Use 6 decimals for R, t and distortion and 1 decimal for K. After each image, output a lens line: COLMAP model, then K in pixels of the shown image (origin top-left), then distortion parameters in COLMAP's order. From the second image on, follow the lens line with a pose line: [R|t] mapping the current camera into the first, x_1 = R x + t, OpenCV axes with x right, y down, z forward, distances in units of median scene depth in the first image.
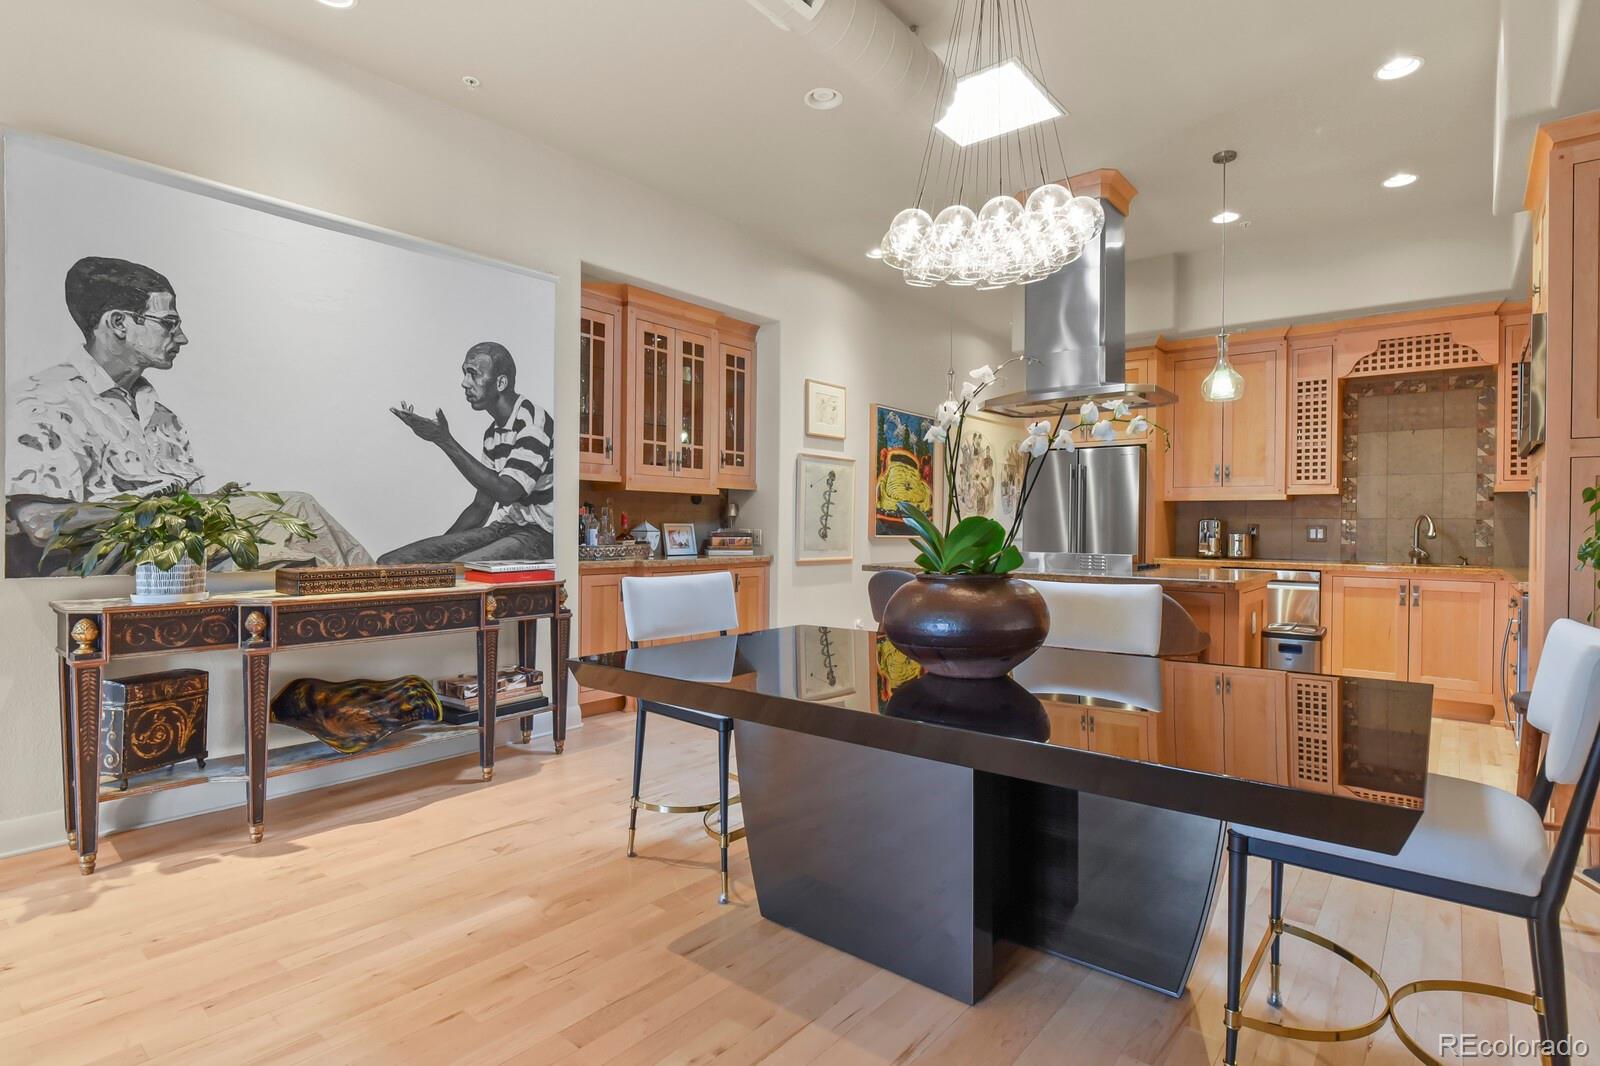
lens RADIAL K [[784.4, 0, 808.1], [0, 784.4, 529.5], [0, 0, 1]] dist [0.000610, -0.010634]
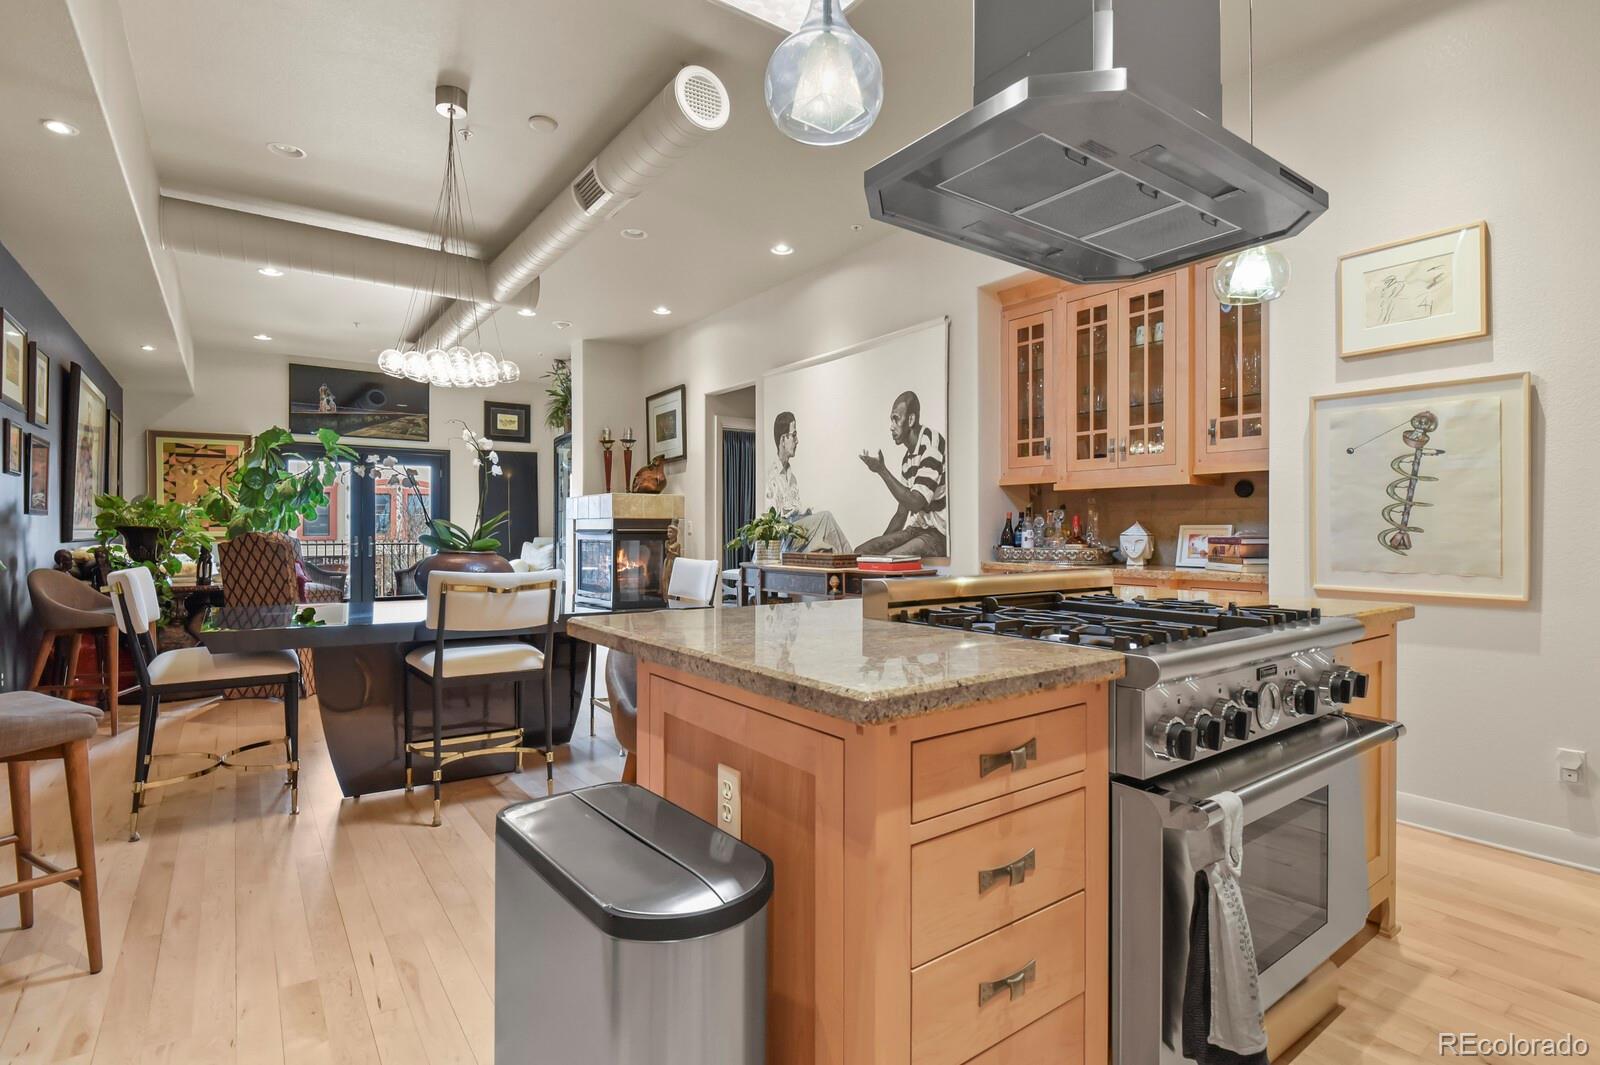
lens RADIAL K [[773.4, 0, 808.7], [0, 773.4, 528.6], [0, 0, 1]] dist [-0.002207, -0.006931]
pose [[-0.241961, -0.010699, -0.970227, 0.678452], [-0.007787, 0.999928, -0.009084, 0.005685], [0.970255, 0.005357, -0.242027, 0.861516]]
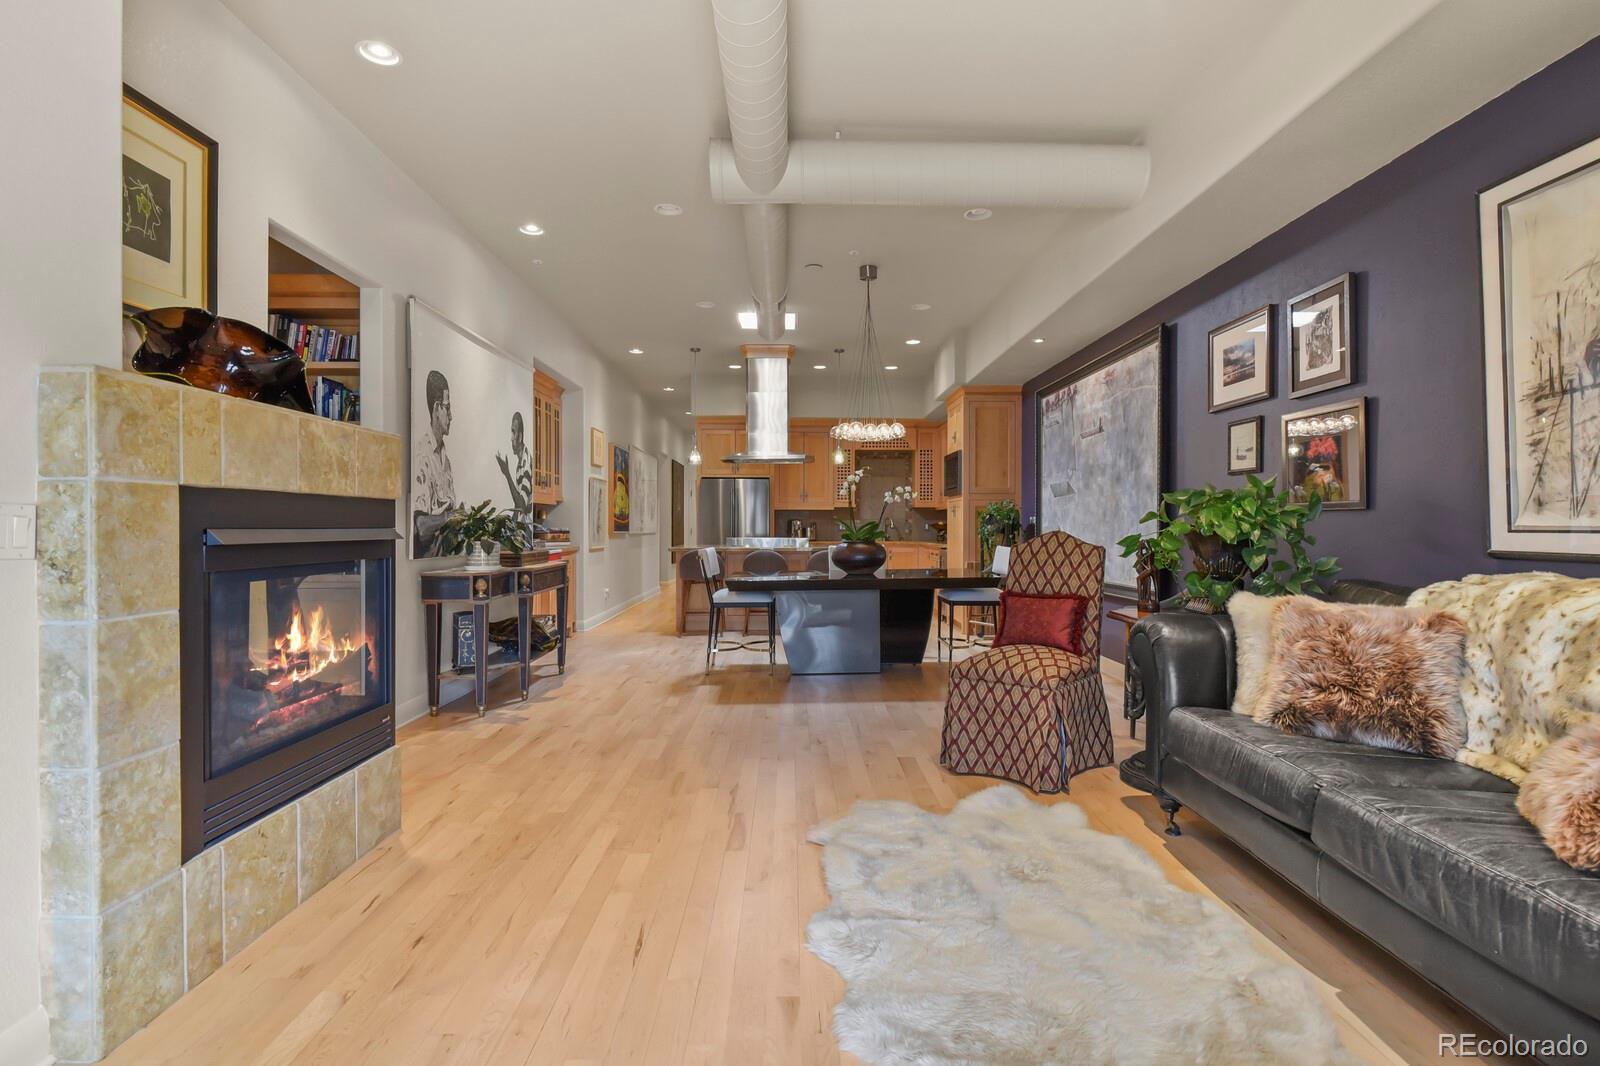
lens RADIAL K [[773.4, 0, 808.7], [0, 773.4, 529.1], [0, 0, 1]] dist [-0.002207, -0.006931]
pose [[0.754088, -0.011396, 0.656674, -0.739271], [0.009836, 0.999933, 0.006058, -0.002699], [-0.656699, 0.001890, 0.754150, -0.430467]]
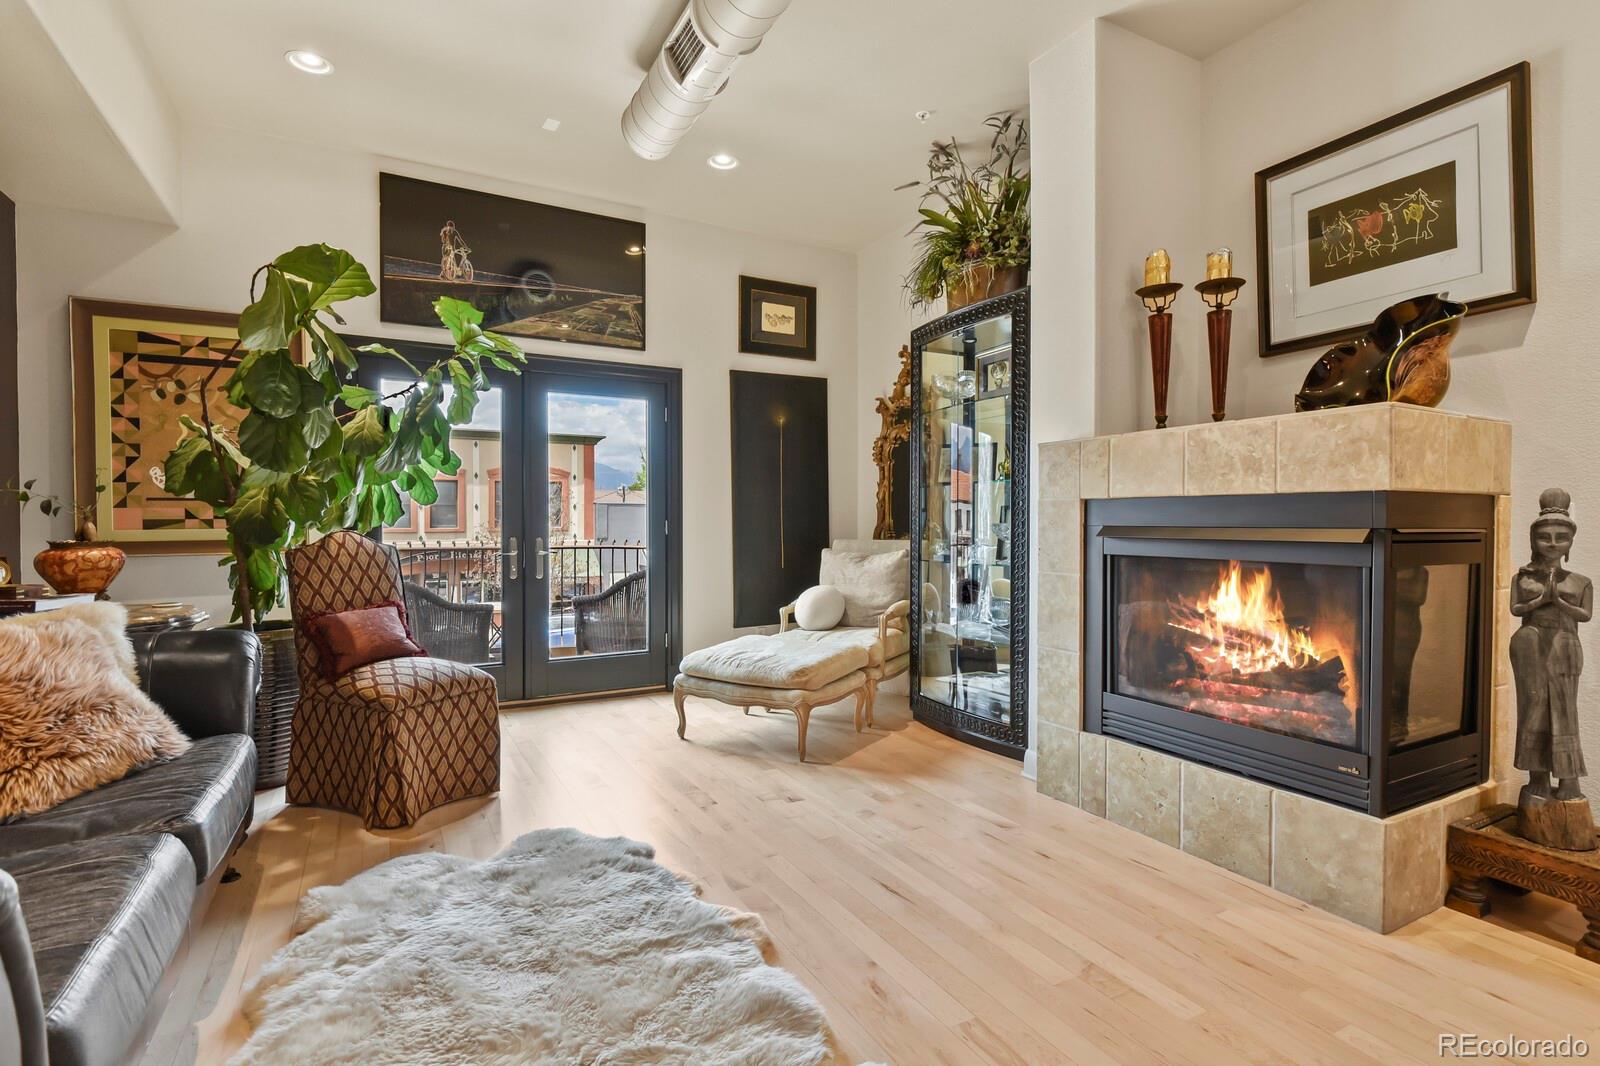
lens RADIAL K [[770.6, 0, 805.0], [0, 770.6, 531.3], [0, 0, 1]] dist [0.001657, -0.000233]
pose [[-0.365862, 0.002263, -0.930666, -0.113324], [-0.009693, 0.999934, 0.006242, -0.001107], [0.930619, 0.011305, -0.365816, 0.037289]]
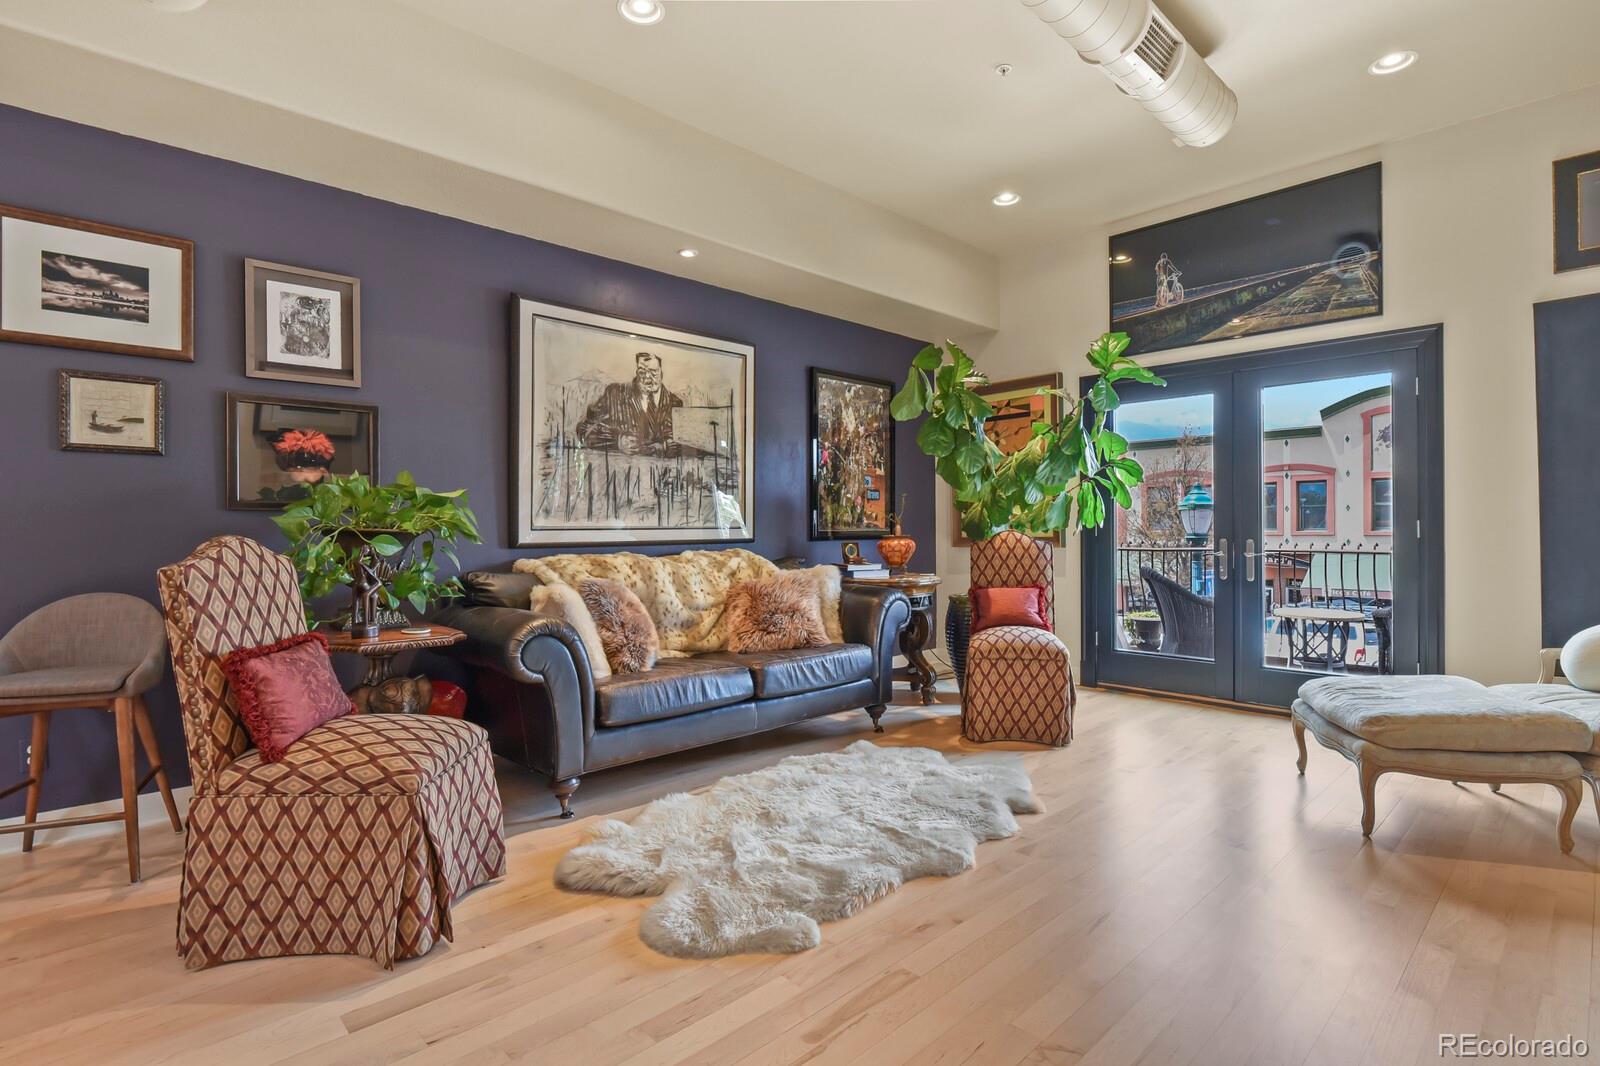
lens RADIAL K [[773.4, 0, 808.7], [0, 773.4, 529.1], [0, 0, 1]] dist [-0.002207, -0.006931]
pose [[-0.993049, -0.004900, 0.117599, -0.440310], [-0.003812, 0.999948, 0.009470, -0.002903], [-0.117639, 0.008956, -0.993016, 0.351724]]
